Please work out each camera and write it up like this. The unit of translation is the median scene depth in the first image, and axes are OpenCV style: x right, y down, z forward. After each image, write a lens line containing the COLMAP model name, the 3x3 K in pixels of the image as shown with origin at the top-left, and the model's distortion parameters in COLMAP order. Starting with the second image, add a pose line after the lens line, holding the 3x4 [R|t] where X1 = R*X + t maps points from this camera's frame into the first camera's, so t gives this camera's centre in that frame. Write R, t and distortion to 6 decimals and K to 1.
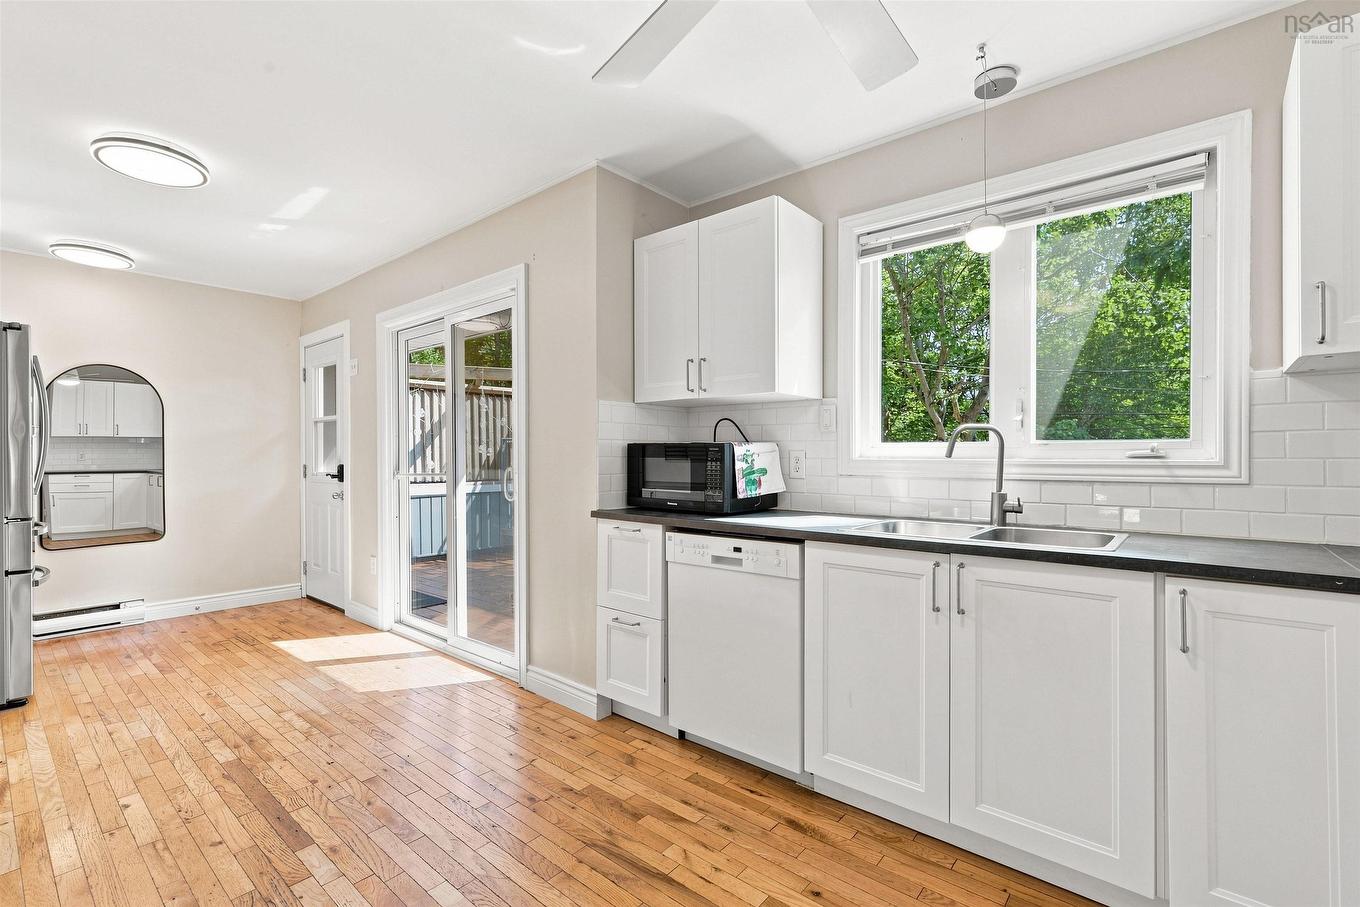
lens RADIAL K [[603.1, 0, 675.4], [0, 603.1, 460.0], [0, 0, 1]] dist [-0.002660, 0.000432]
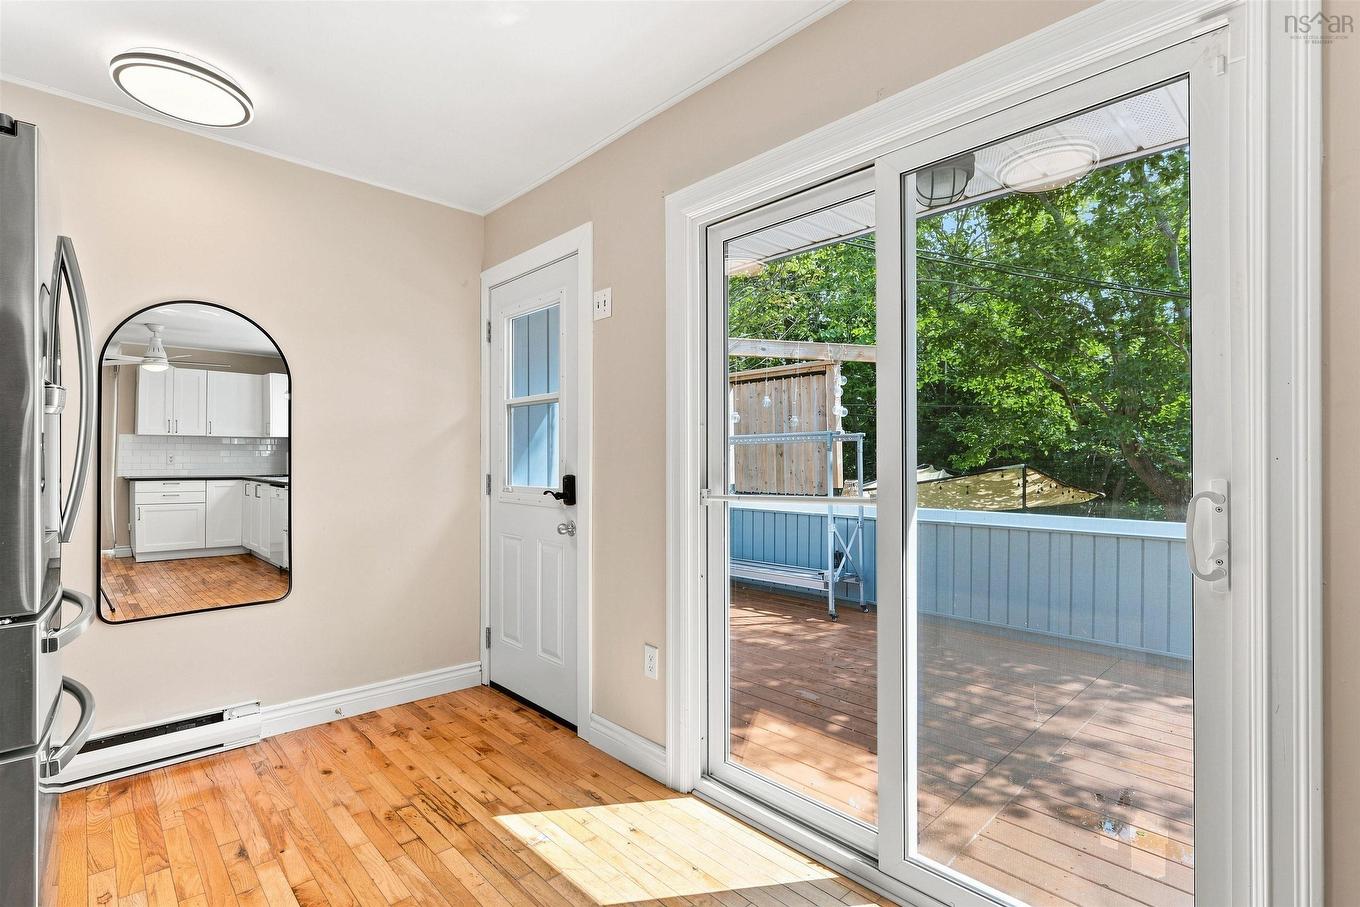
lens RADIAL K [[647.0, 0, 681.0], [0, 647.0, 465.6], [0, 0, 1]] dist [0.003230, -0.000031]
pose [[0.993400, 0.005773, -0.114553, -0.397411], [-0.005967, 0.999981, -0.001354, -0.001310], [0.114543, 0.002028, 0.993416, 0.411857]]
